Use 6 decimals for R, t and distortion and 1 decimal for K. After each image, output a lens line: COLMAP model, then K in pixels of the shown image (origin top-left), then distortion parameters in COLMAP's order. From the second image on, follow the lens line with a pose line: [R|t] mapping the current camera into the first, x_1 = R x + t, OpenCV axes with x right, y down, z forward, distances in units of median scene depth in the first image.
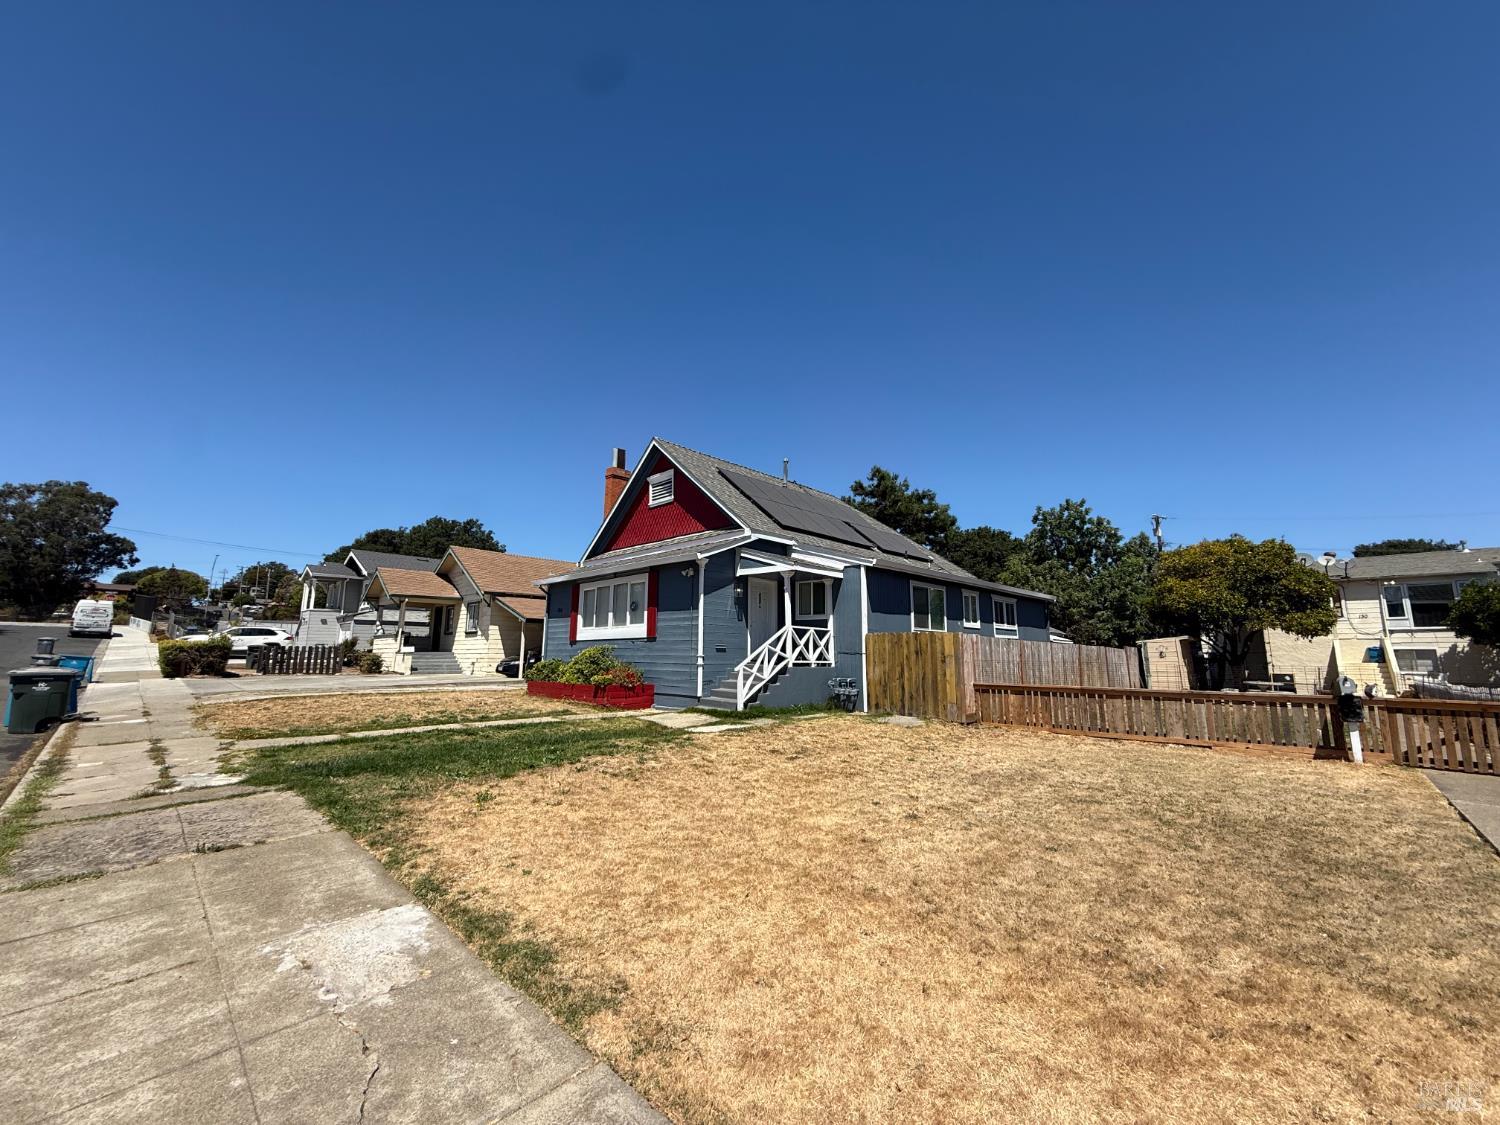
lens RADIAL K [[593.6, 0, 750.0], [0, 593.6, 562.5], [0, 0, 1]] dist [0.009298, 0.000147]
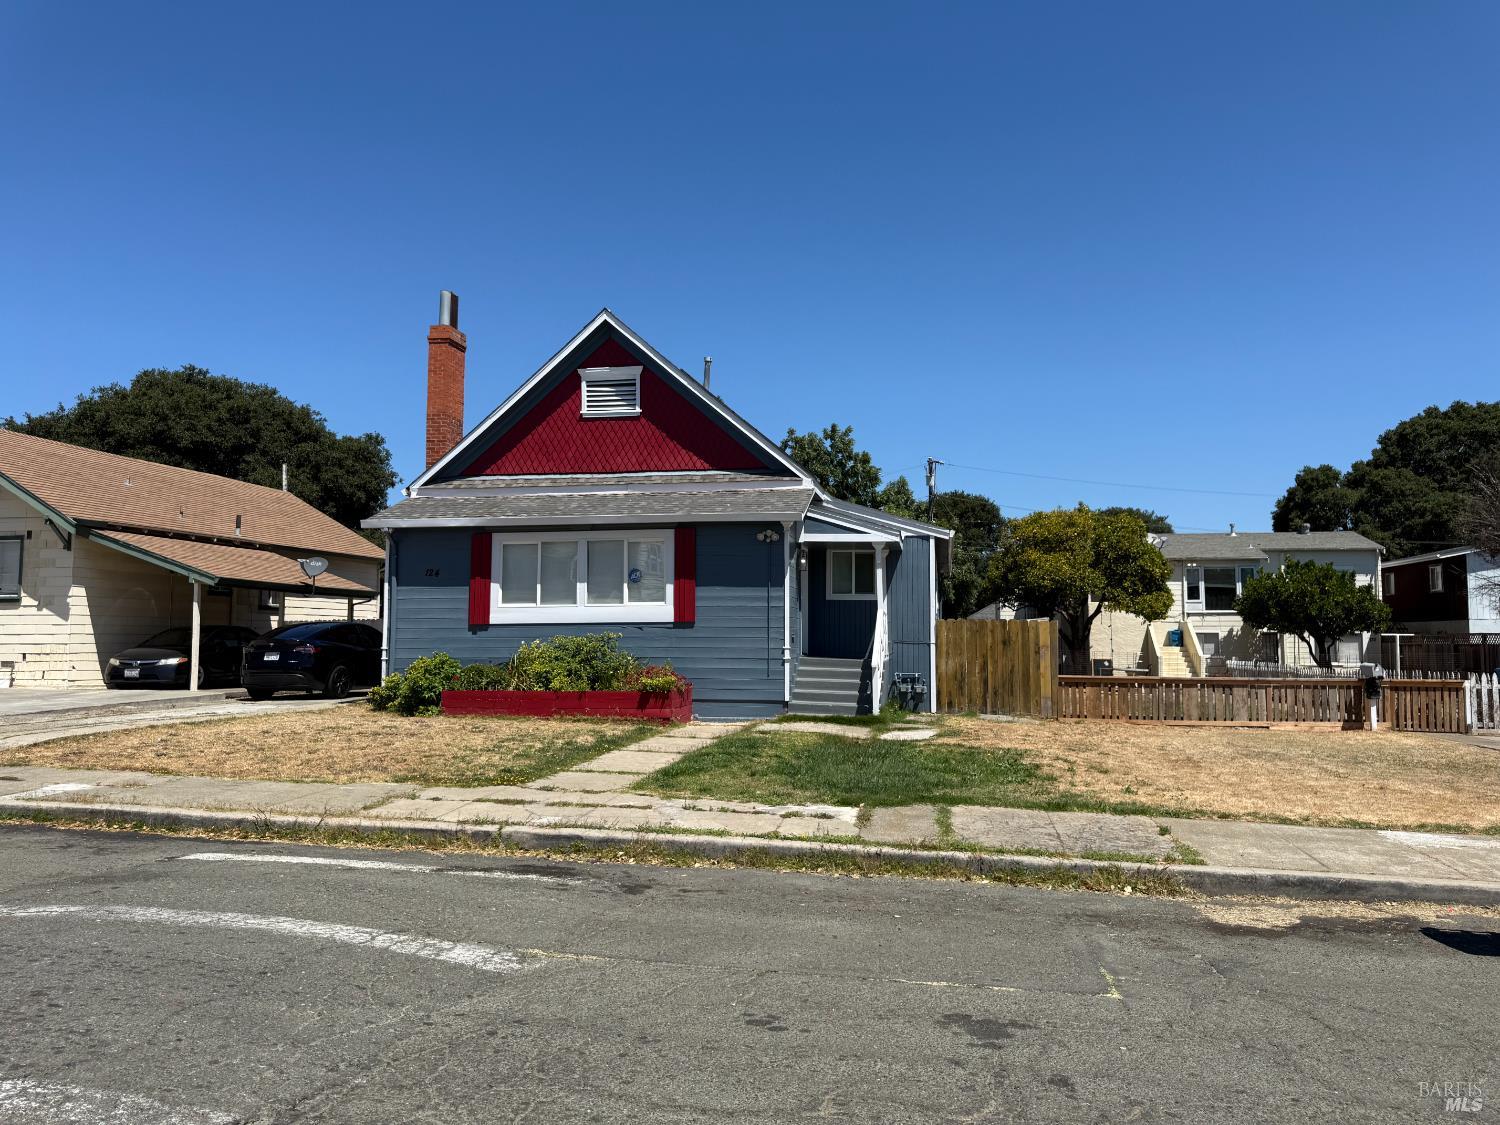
lens RADIAL K [[1066.4, 0, 750.0], [0, 1066.4, 562.5], [0, 0, 1]] dist [0.063738, -0.003485]
pose [[0.831772, 0.035775, 0.553963, -0.689701], [-0.084489, 0.994454, 0.062638, -0.025658], [-0.548650, -0.098905, 0.830181, -0.073713]]
